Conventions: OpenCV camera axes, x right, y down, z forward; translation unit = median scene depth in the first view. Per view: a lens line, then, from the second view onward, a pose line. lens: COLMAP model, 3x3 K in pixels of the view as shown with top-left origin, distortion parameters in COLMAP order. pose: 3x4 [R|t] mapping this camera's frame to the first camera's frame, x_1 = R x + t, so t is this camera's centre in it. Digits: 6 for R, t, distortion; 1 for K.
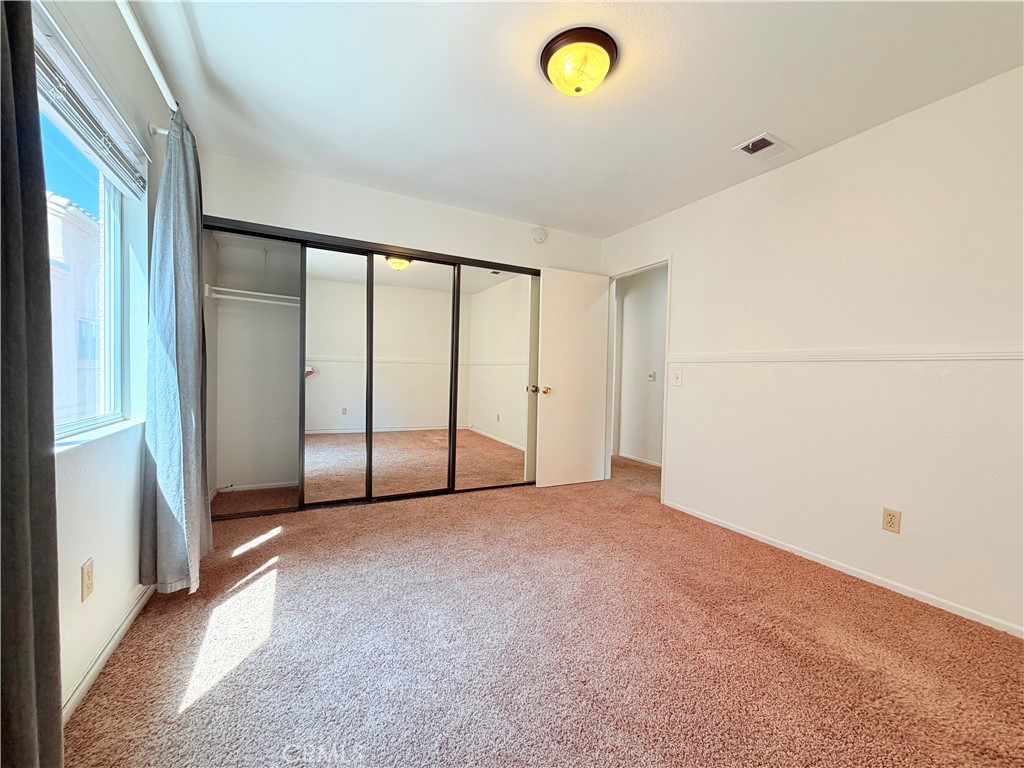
lens RADIAL K [[407.6, 0, 512.4], [0, 407.6, 389.3], [0, 0, 1]] dist [-0.000722, 0.000522]
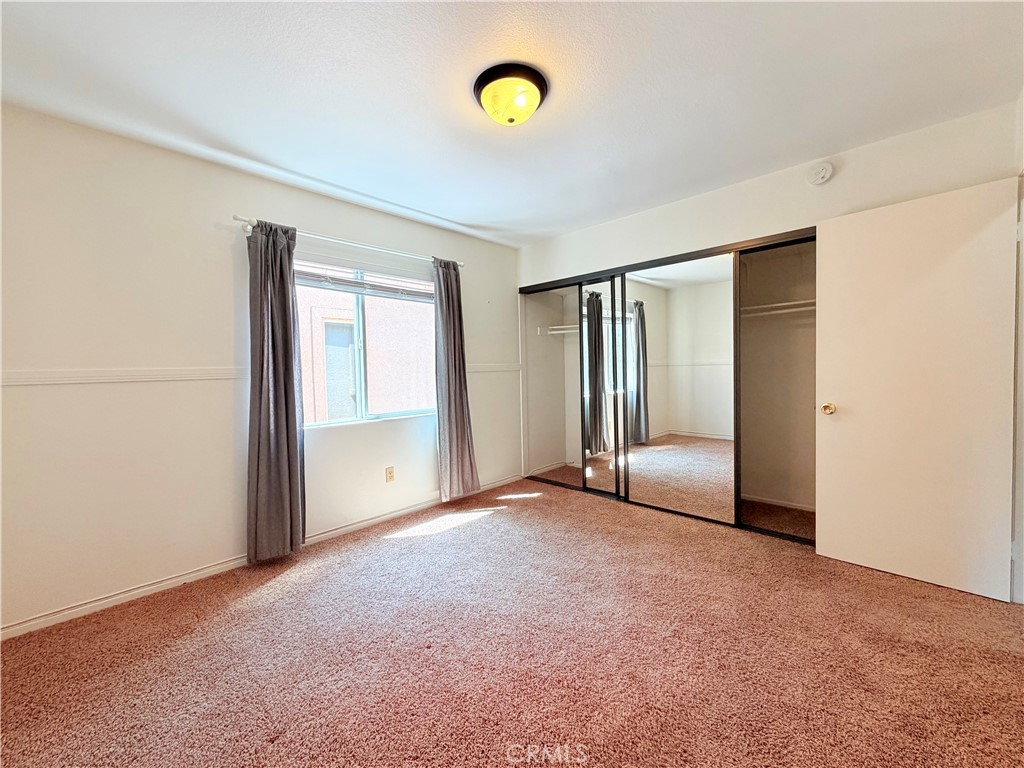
lens RADIAL K [[407.6, 0, 513.1], [0, 407.6, 378.1], [0, 0, 1]] dist [-0.000722, 0.000522]
pose [[0.328309, -0.015097, -0.944450, 0.716094], [-0.021392, 0.999497, -0.023413, -0.023434], [0.944328, 0.027891, 0.327820, 0.428278]]
